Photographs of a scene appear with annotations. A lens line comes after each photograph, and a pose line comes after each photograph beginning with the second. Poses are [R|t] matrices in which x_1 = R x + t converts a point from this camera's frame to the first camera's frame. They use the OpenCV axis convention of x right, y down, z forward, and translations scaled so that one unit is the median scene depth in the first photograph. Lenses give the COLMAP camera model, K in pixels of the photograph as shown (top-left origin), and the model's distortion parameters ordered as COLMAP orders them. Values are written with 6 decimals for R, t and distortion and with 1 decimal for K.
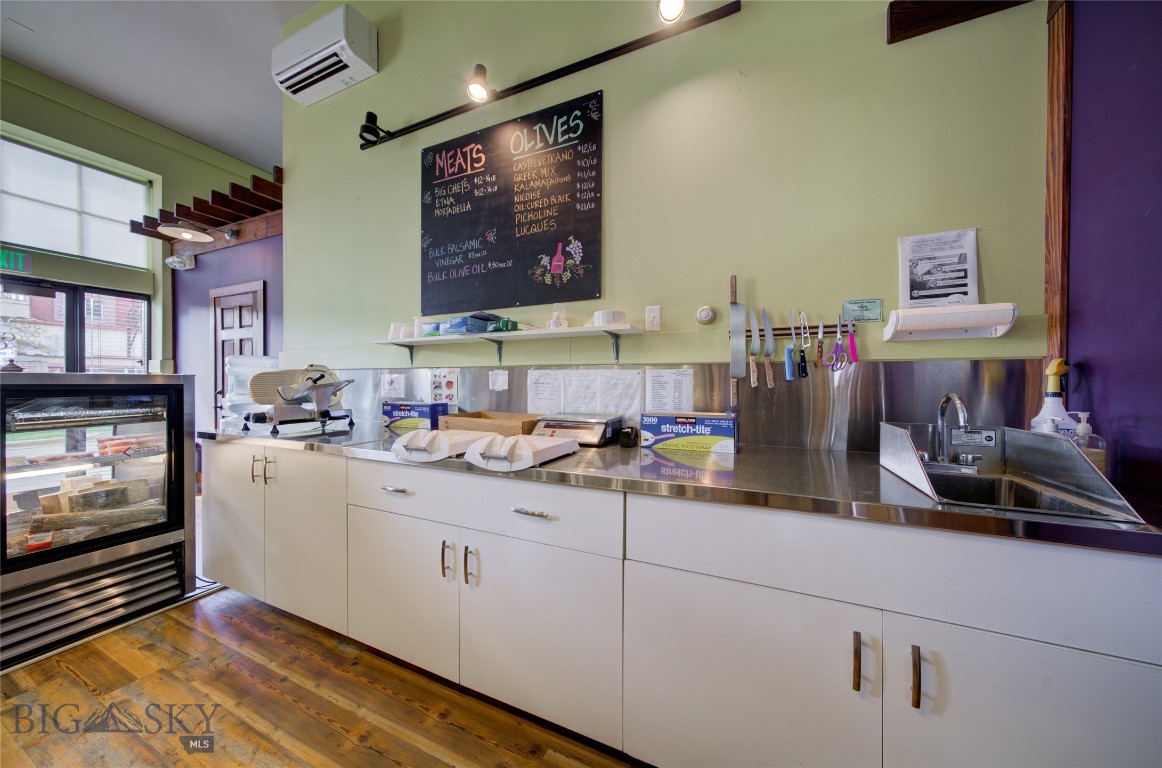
lens RADIAL K [[397.4, 0, 576.5], [0, 397.4, 383.0], [0, 0, 1]] dist [-0.000376, 0.001367]
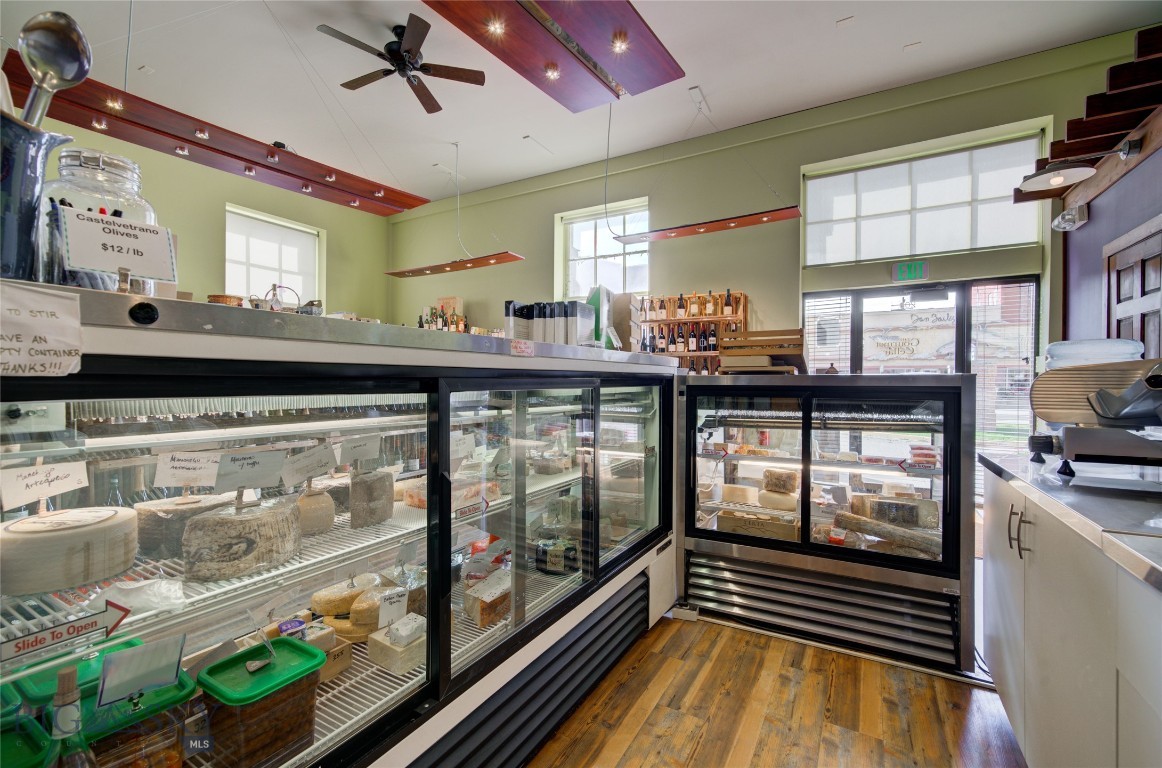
lens RADIAL K [[500.8, 0, 578.8], [0, 500.8, 382.3], [0, 0, 1]] dist [0.006459, 0.001882]
pose [[-0.098210, -0.002448, -0.995163, 0.024885], [-0.005464, 0.999983, -0.001921, 0.000461], [0.995151, 0.005249, -0.098221, 0.369739]]
